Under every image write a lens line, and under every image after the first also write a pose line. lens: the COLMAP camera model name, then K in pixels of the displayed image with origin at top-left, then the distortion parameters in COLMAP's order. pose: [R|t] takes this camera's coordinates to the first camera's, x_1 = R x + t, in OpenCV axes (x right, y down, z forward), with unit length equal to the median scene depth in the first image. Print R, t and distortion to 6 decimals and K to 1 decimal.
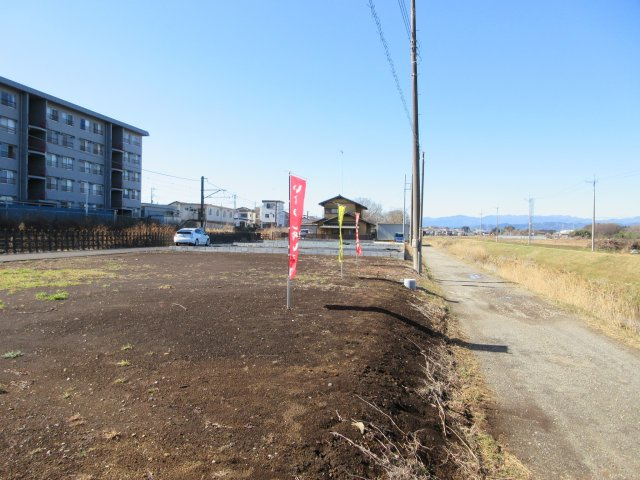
lens RADIAL K [[478.7, 0, 322.3], [0, 478.7, 233.0], [0, 0, 1]] dist [0.006063, 0.007111]
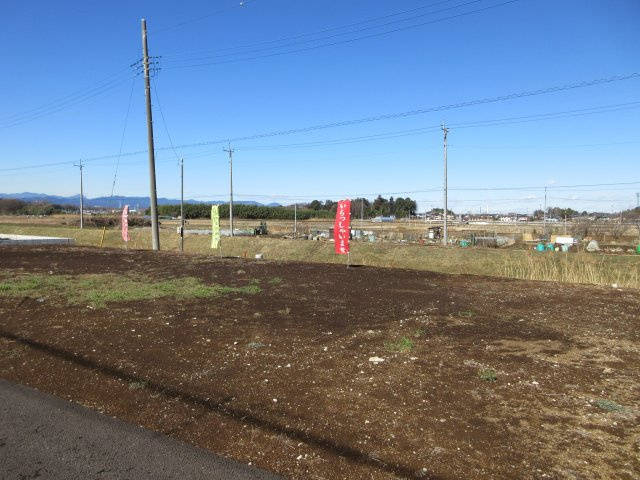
lens RADIAL K [[478.7, 0, 322.3], [0, 478.7, 237.1], [0, 0, 1]] dist [0.006063, 0.007111]
pose [[0.426654, -0.052596, 0.902884, -0.440379], [-0.001607, 0.998262, 0.058911, -0.020295], [-0.904413, -0.026586, 0.425828, 0.056352]]
